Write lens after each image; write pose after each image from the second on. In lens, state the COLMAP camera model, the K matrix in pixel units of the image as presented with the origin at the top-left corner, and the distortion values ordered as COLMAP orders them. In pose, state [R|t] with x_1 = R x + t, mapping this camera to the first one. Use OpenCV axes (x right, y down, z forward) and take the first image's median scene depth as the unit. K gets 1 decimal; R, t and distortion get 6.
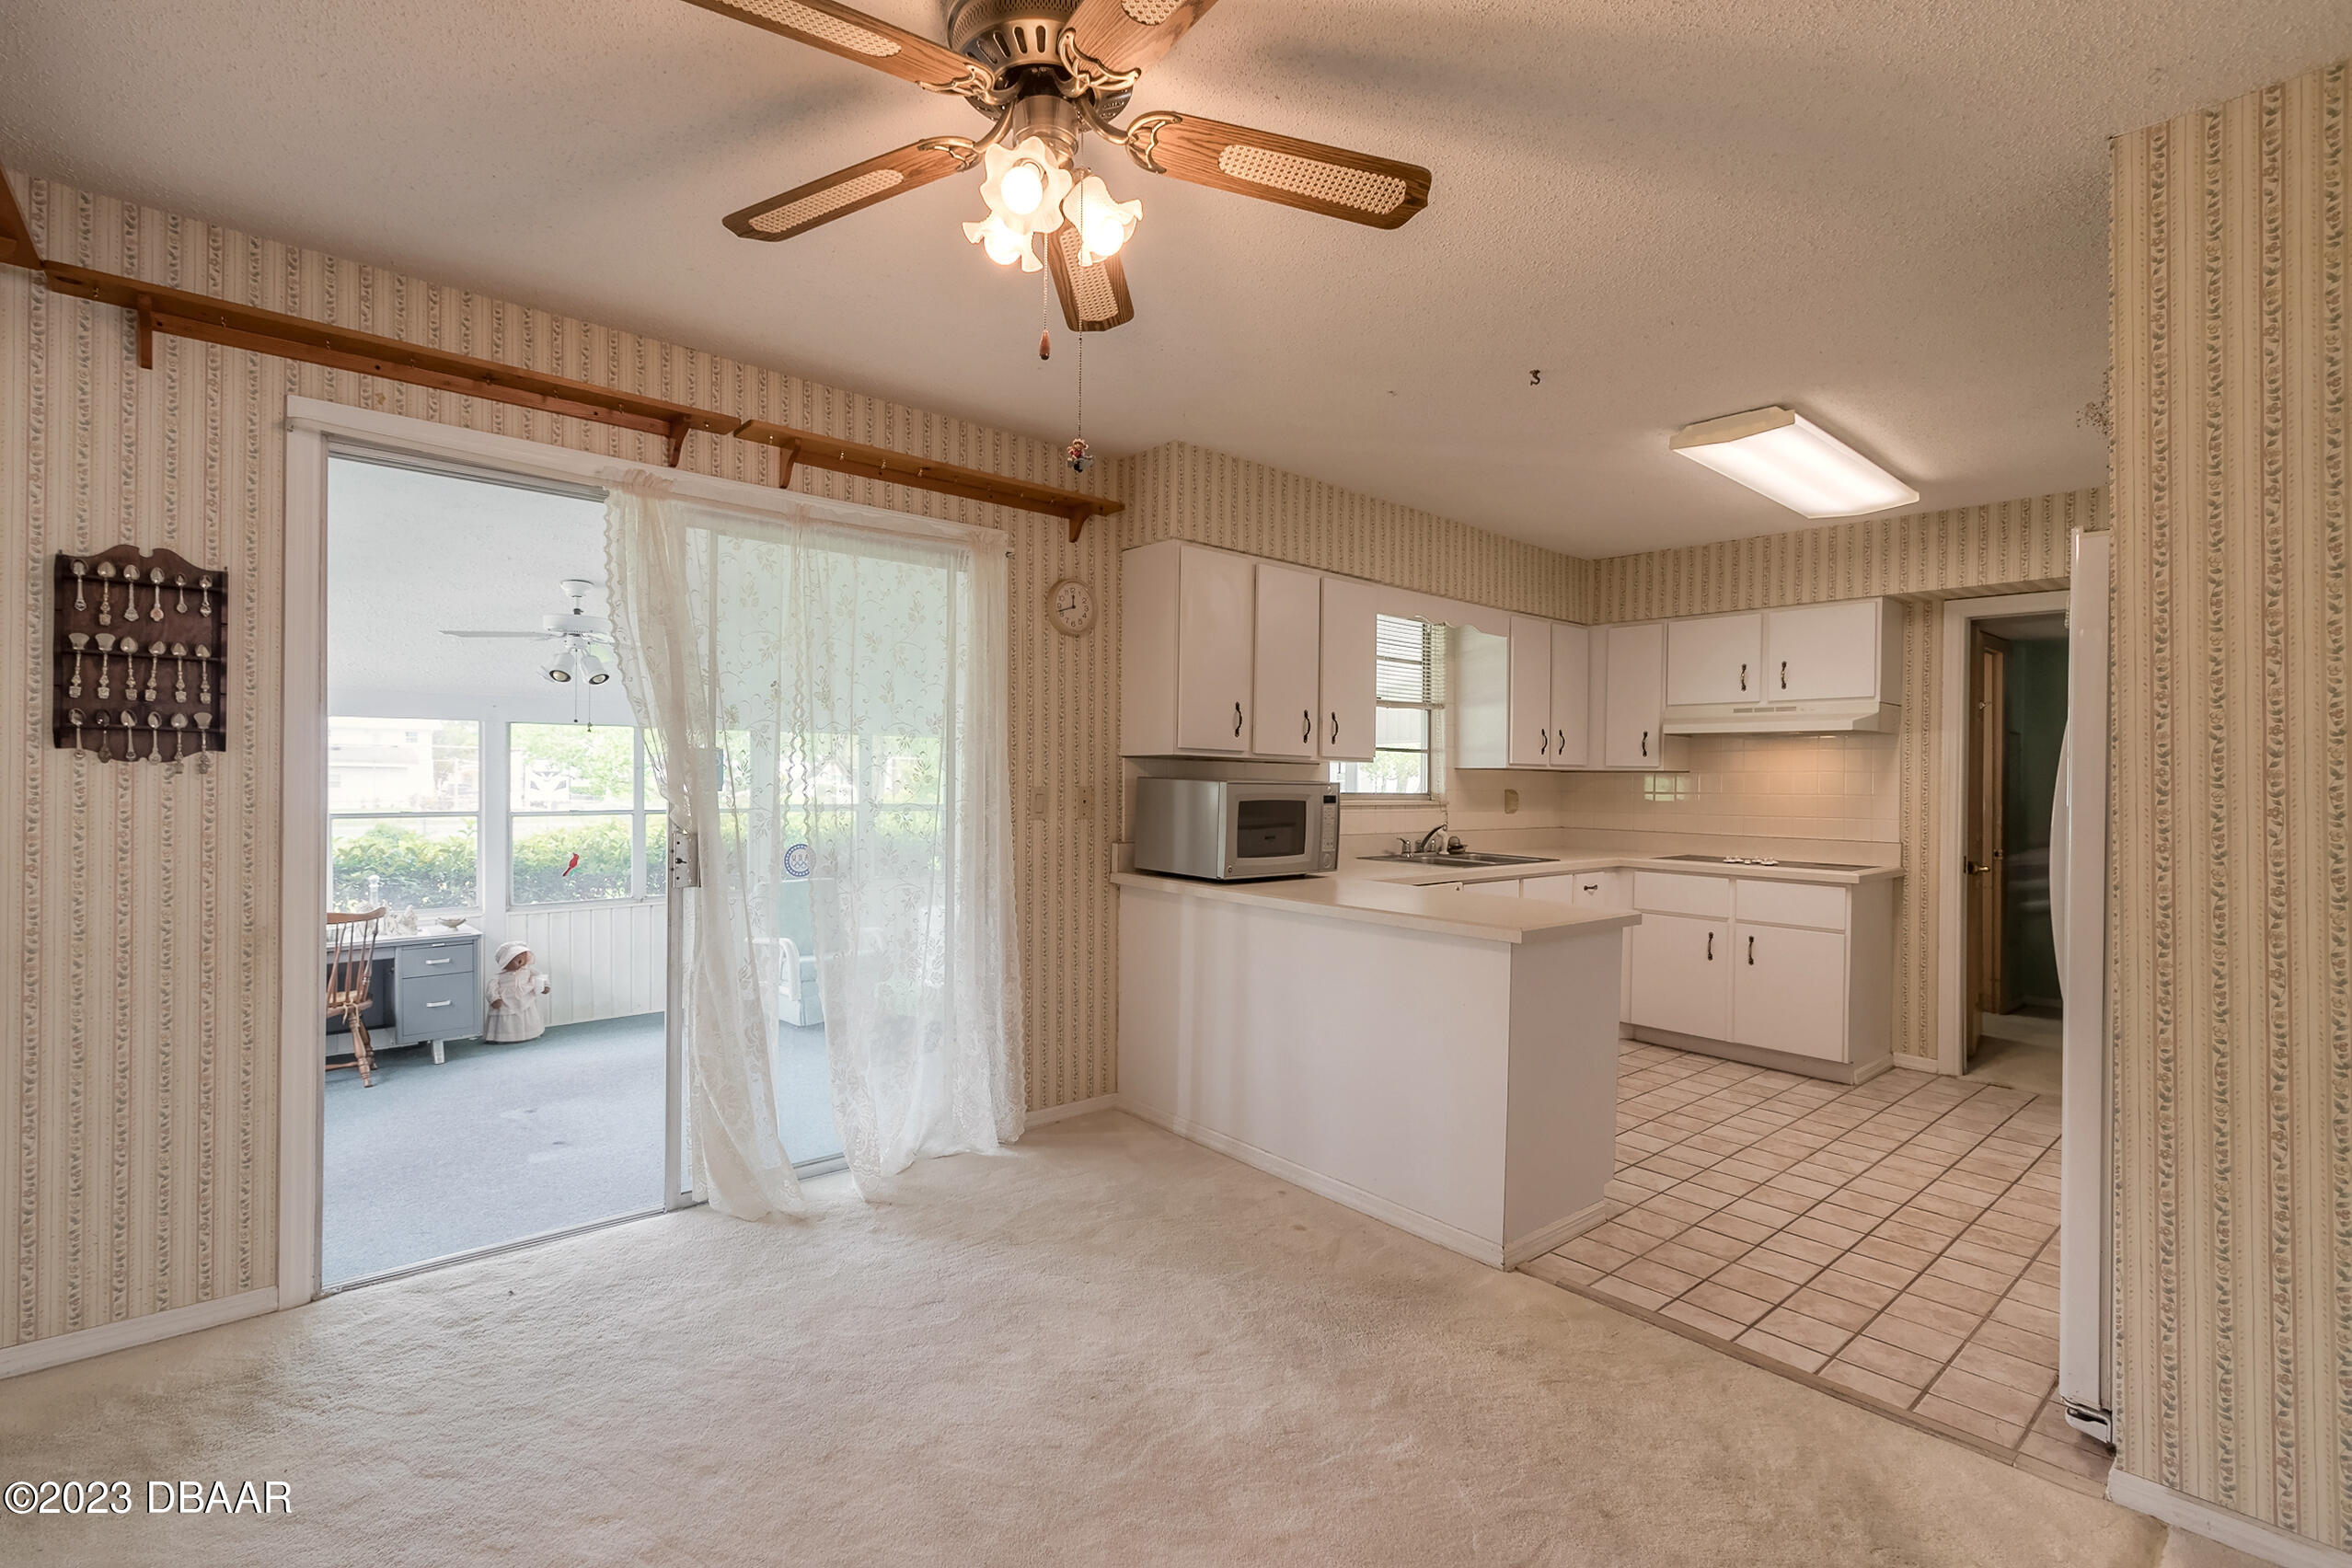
lens RADIAL K [[1061.2, 0, 1135.0], [0, 1061.2, 787.9], [0, 0, 1]] dist [0.001461, -0.000241]
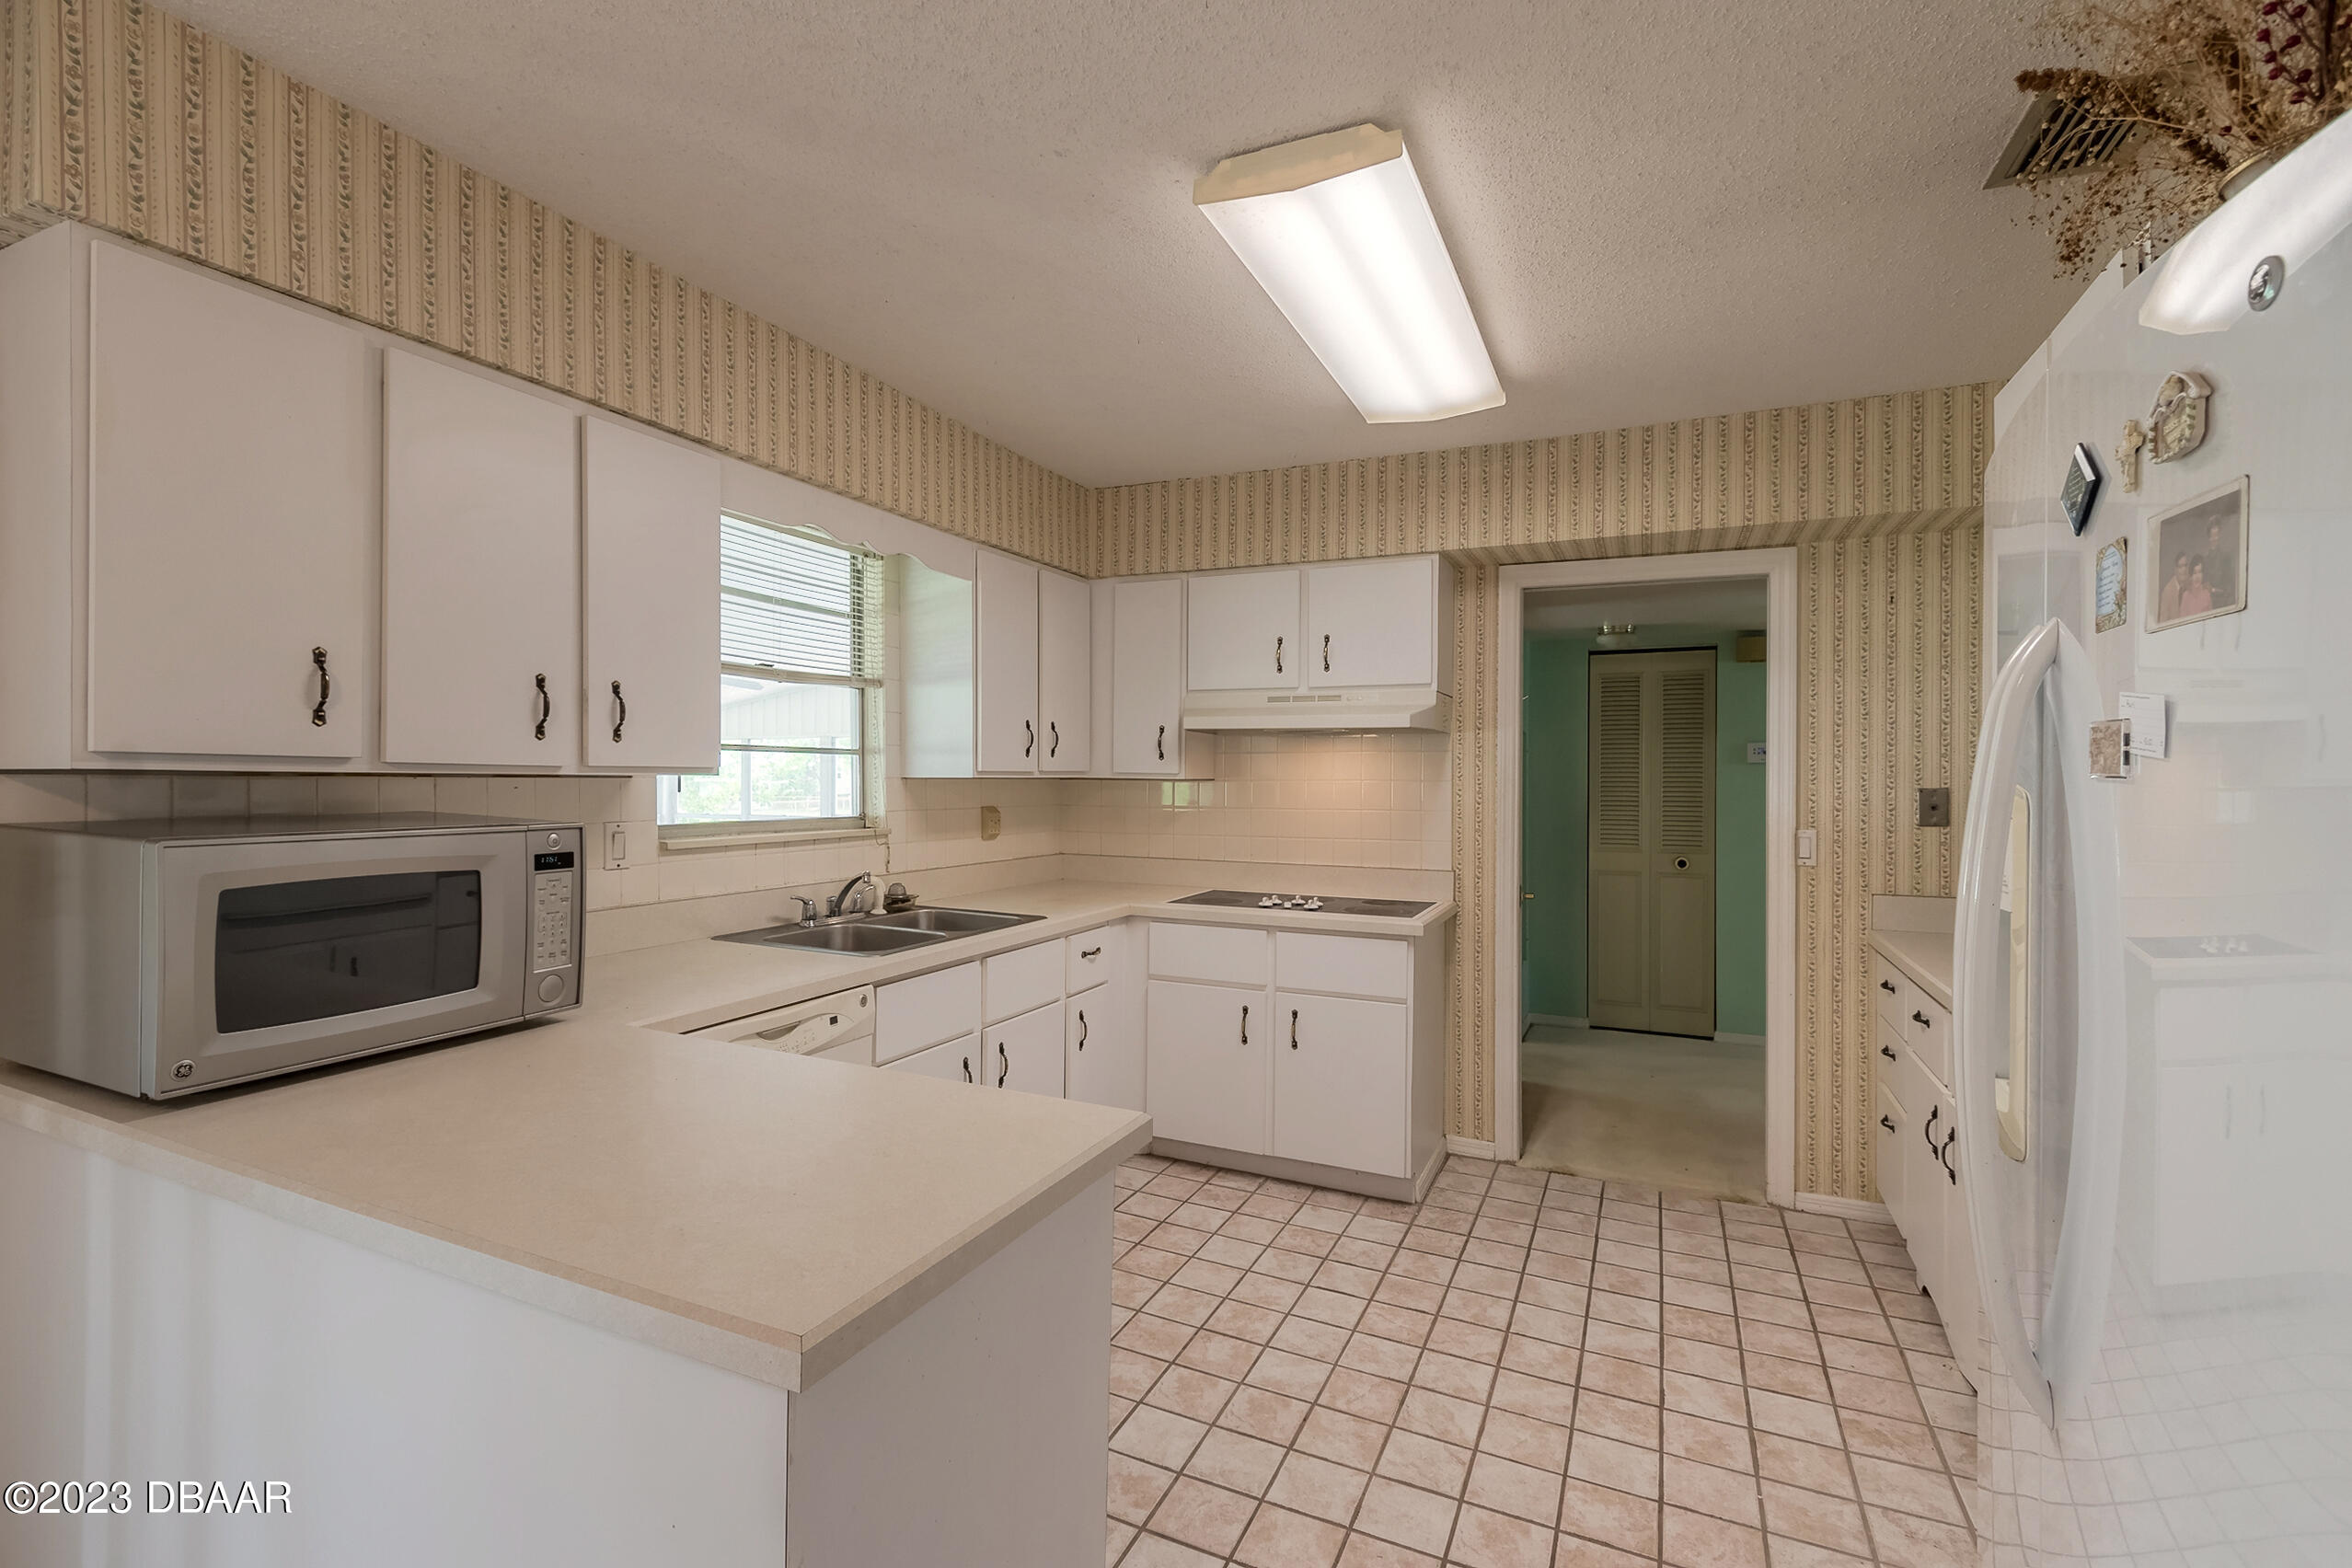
lens RADIAL K [[1061.2, 0, 1135.0], [0, 1061.2, 787.9], [0, 0, 1]] dist [0.001461, -0.000241]
pose [[0.913572, -0.011227, 0.406522, 0.186812], [0.008168, 0.999924, 0.009258, -0.019402], [-0.406595, -0.005137, 0.913594, 0.380454]]
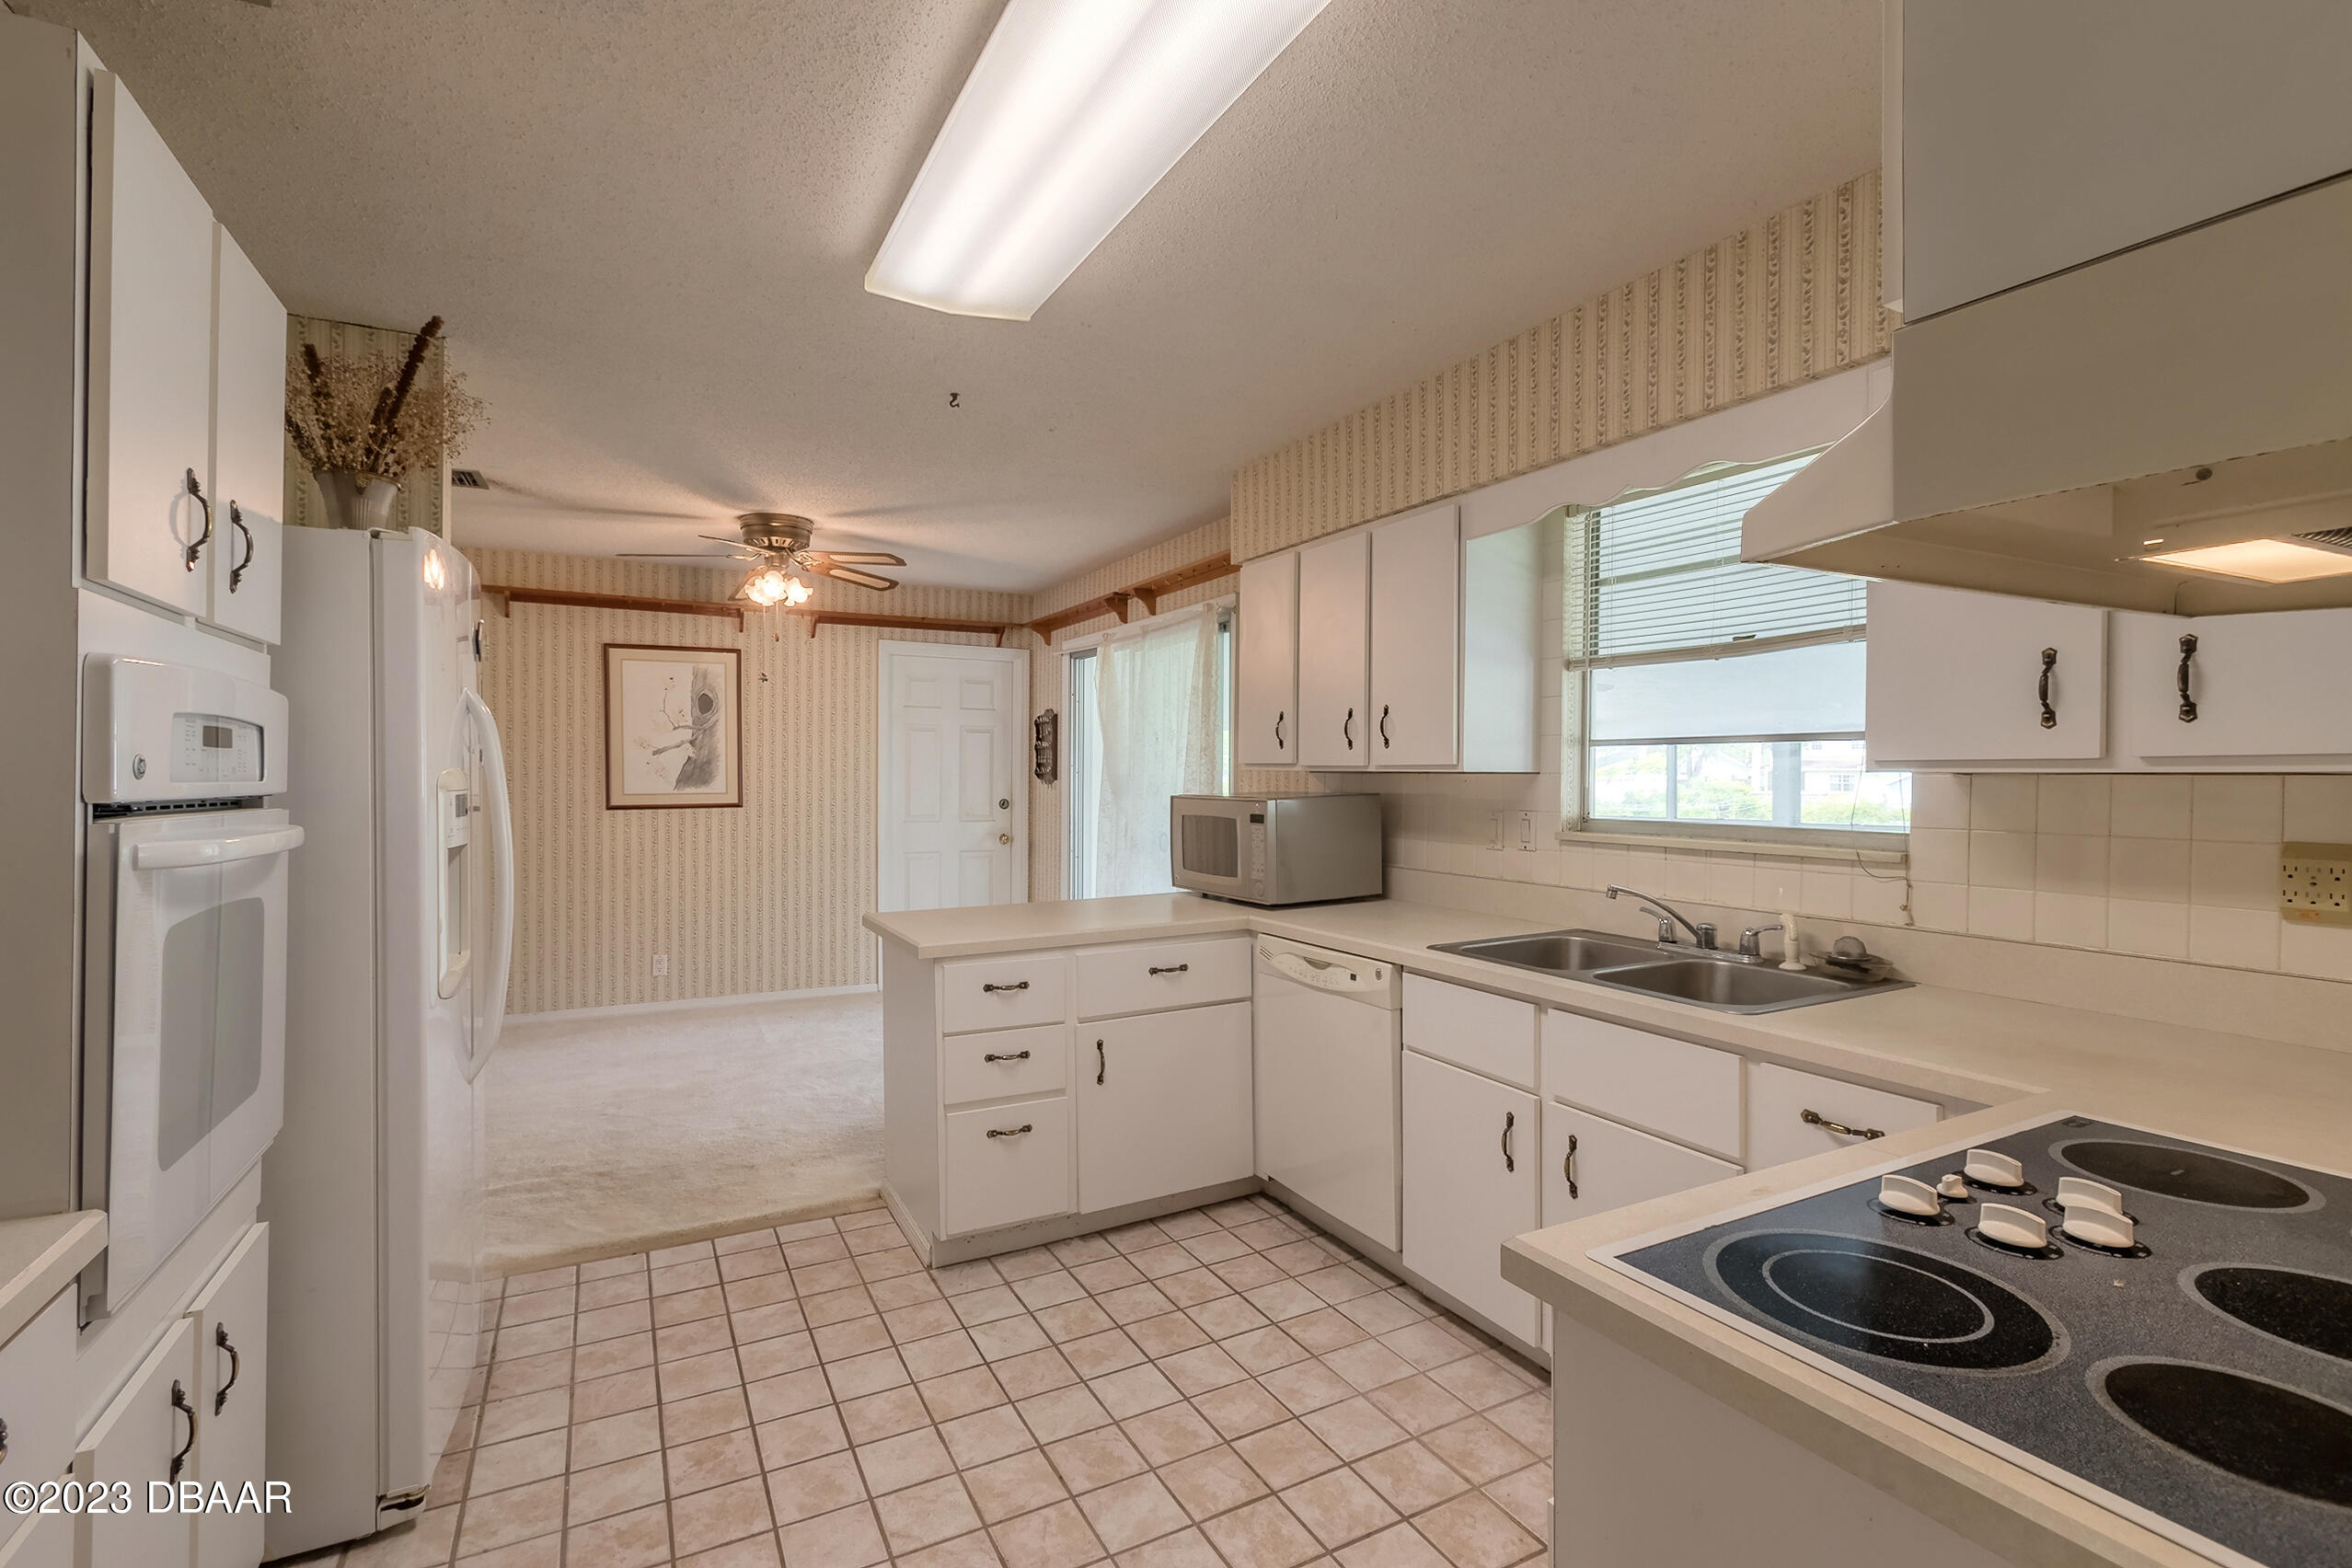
lens RADIAL K [[1061.7, 0, 1142.6], [0, 1061.7, 788.0], [0, 0, 1]] dist [0.007170, 0.000539]
pose [[-0.224491, 0.000538, -0.974476, 0.854347], [-0.010278, 0.999943, 0.002920, -0.012607], [0.974422, 0.010671, -0.224472, 0.904600]]
